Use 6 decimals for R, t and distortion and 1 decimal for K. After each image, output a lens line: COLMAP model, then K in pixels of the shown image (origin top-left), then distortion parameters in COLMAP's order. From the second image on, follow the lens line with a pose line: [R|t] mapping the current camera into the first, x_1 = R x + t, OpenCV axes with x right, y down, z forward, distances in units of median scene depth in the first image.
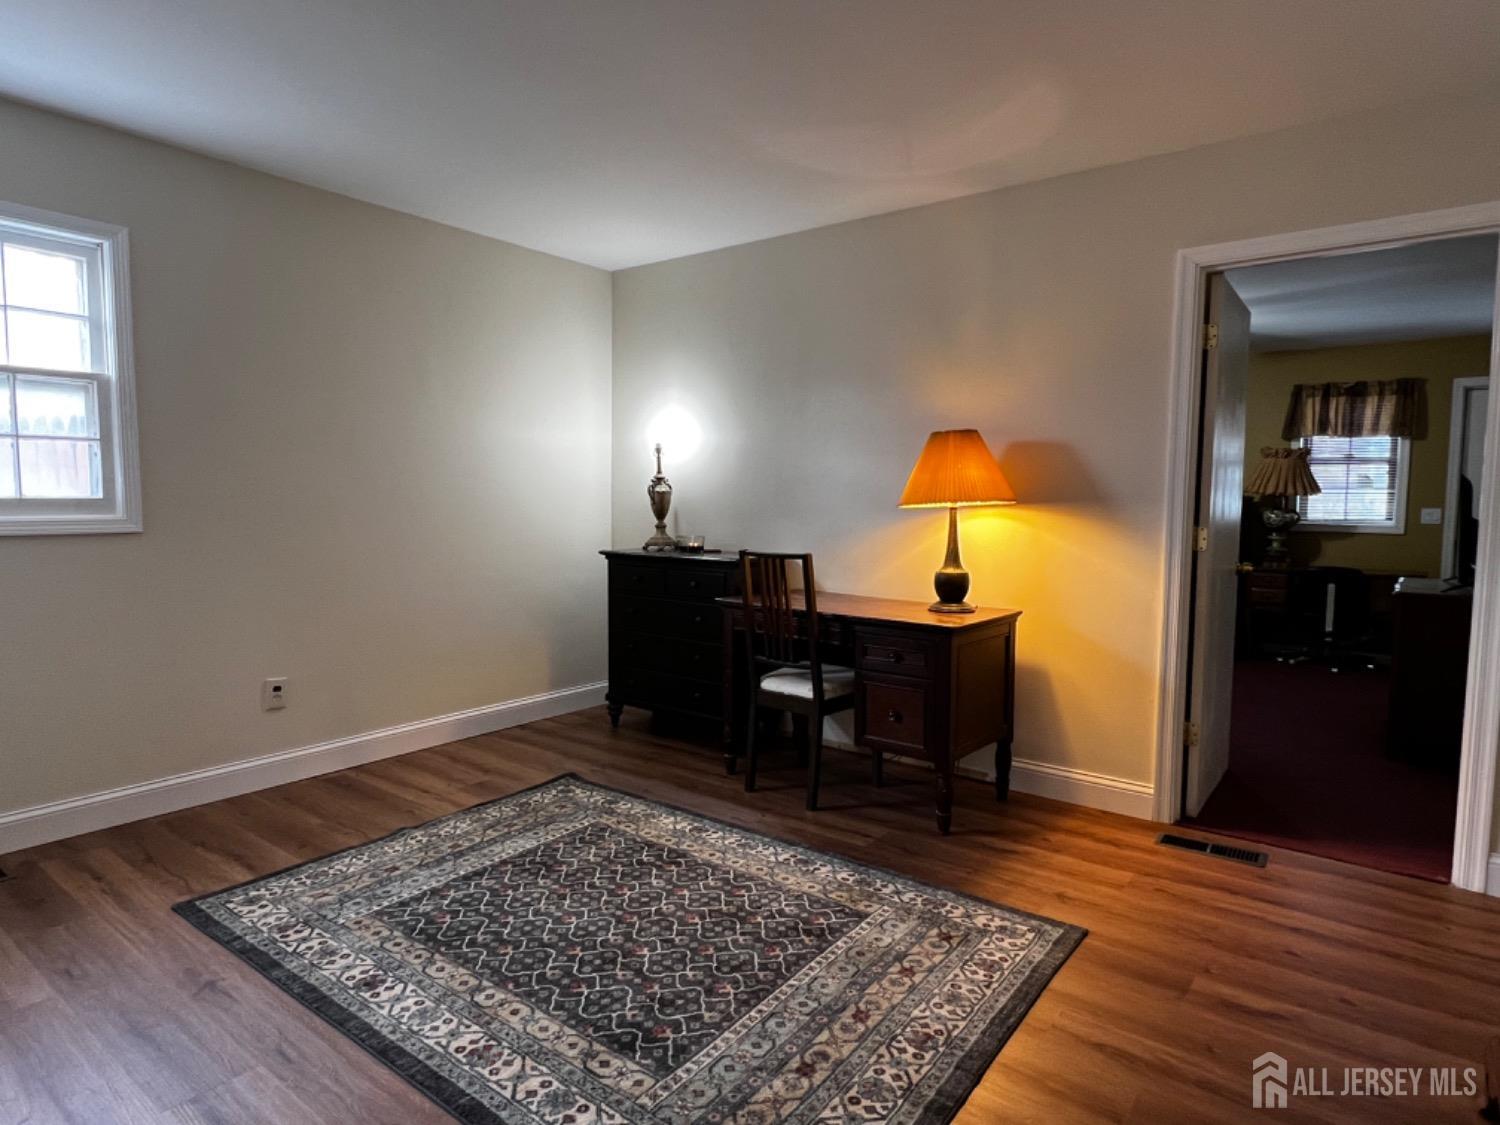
lens RADIAL K [[863.4, 0, 744.0], [0, 863.4, 561.6], [0, 0, 1]] dist [-0.001718, 0.000460]
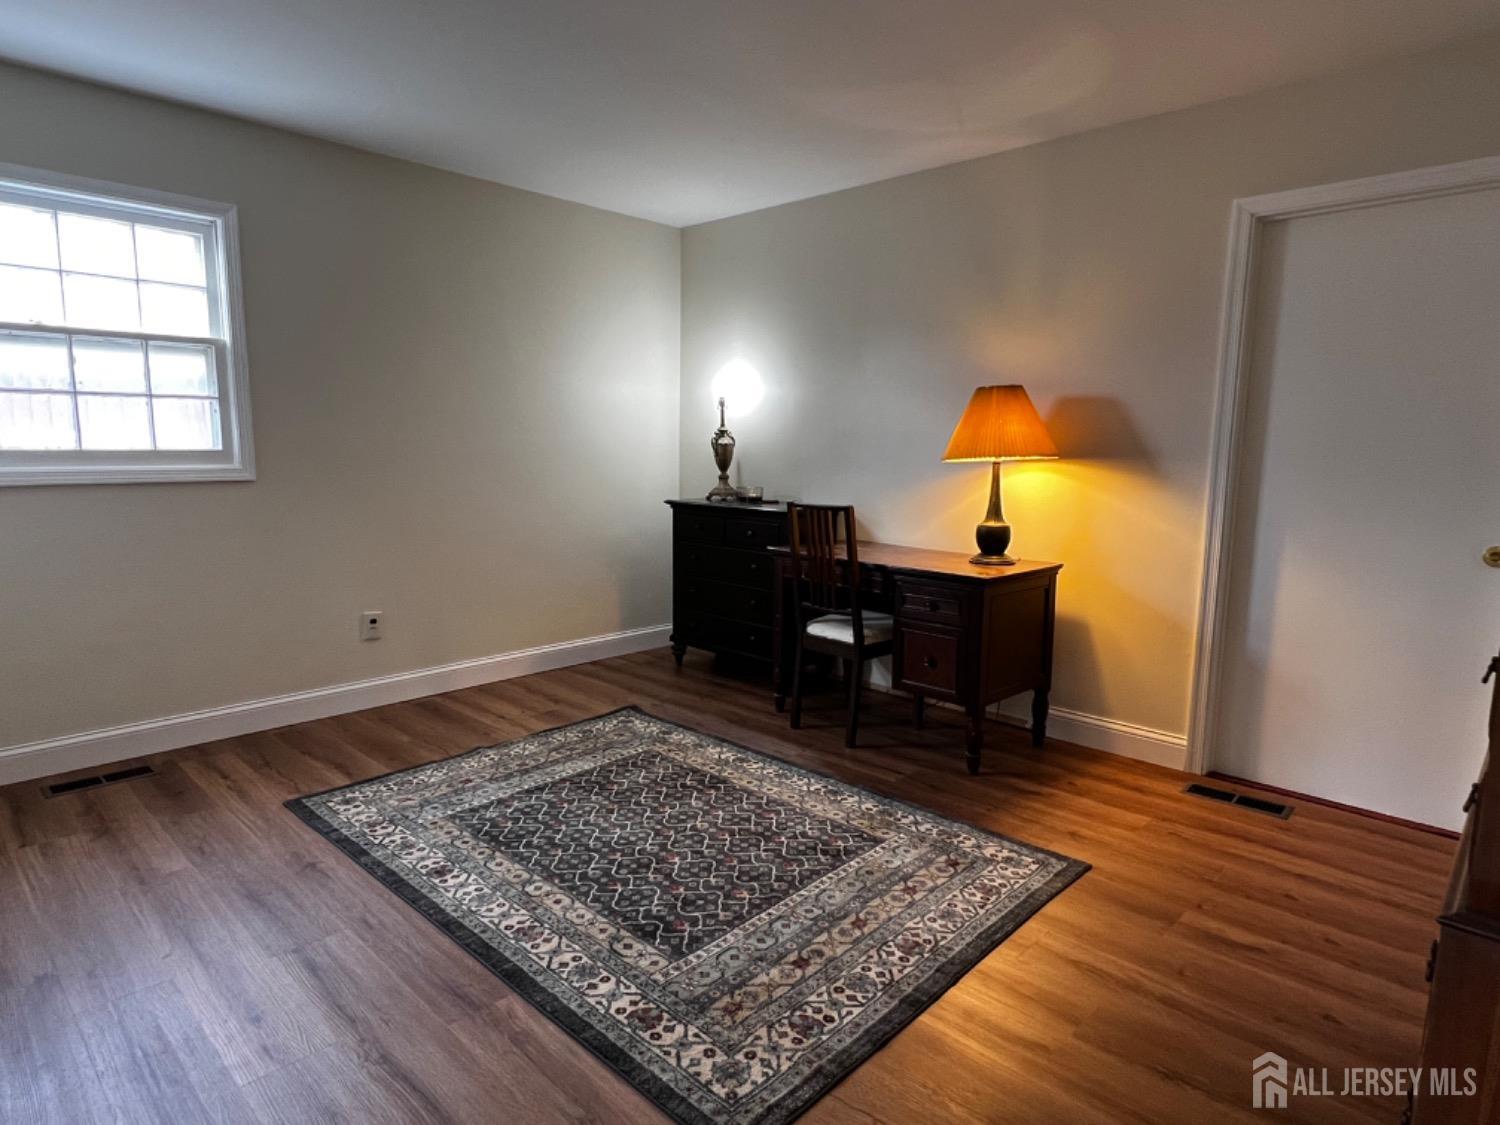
lens RADIAL K [[863.4, 0, 744.0], [0, 863.4, 561.6], [0, 0, 1]] dist [-0.001718, 0.000460]
pose [[0.994005, 0.018099, -0.107822, 0.084140], [-0.011616, 0.998104, 0.060448, -0.004680], [0.108711, -0.058833, 0.992331, -0.079796]]
